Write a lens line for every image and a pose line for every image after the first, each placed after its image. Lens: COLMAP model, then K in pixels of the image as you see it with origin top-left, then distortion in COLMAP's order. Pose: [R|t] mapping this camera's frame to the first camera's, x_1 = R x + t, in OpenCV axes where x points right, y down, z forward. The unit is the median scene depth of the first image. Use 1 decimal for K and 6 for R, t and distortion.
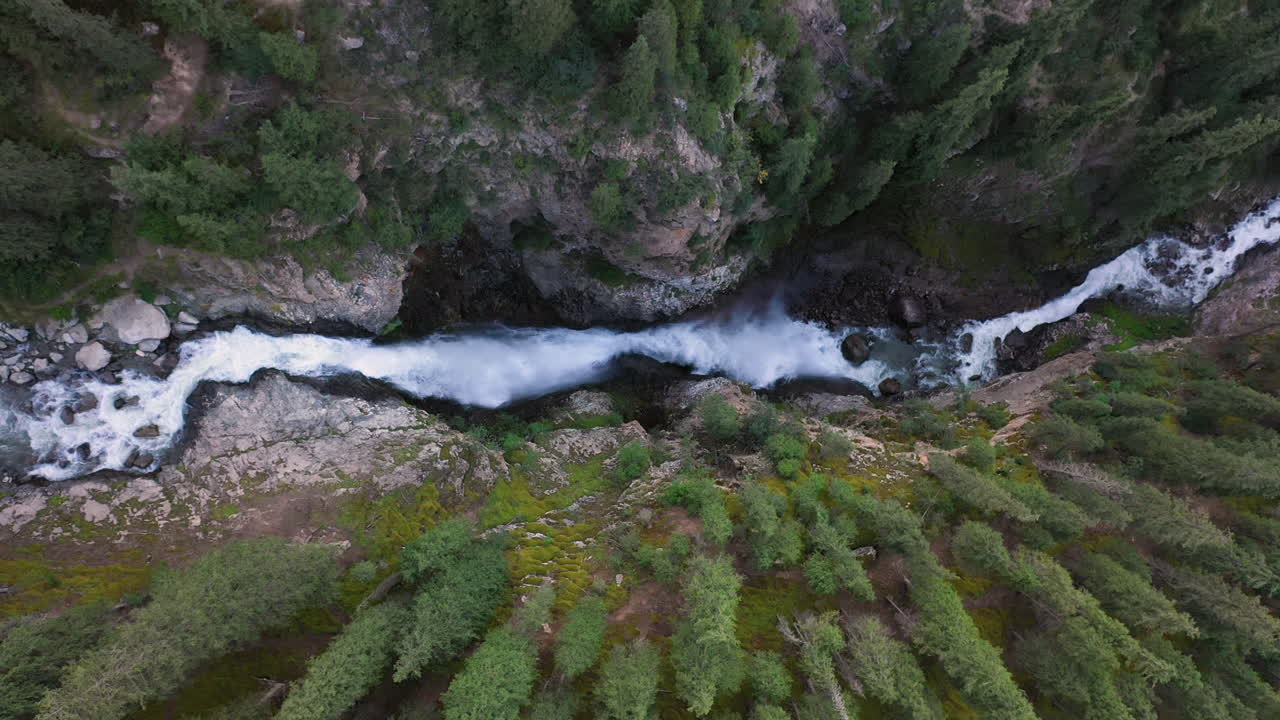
lens RADIAL K [[1080.5, 0, 640.0], [0, 1080.5, 360.0], [0, 0, 1]] dist [0.032806, 0.003113]
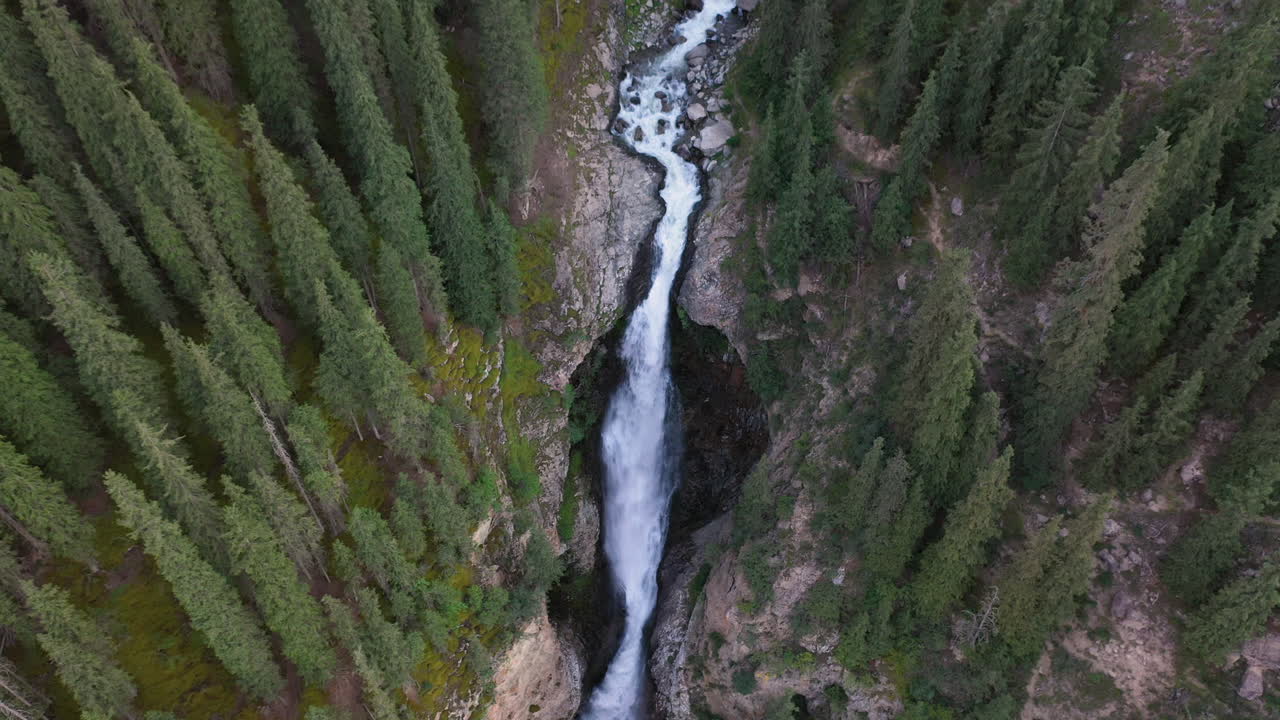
lens RADIAL K [[1080.5, 0, 640.0], [0, 1080.5, 360.0], [0, 0, 1]] dist [0.032806, 0.003113]
pose [[-0.219094, 0.766443, -0.603790, 0.638918], [-0.975695, -0.169500, 0.138883, -0.184432], [0.004104, 0.619544, 0.784951, 0.059599]]
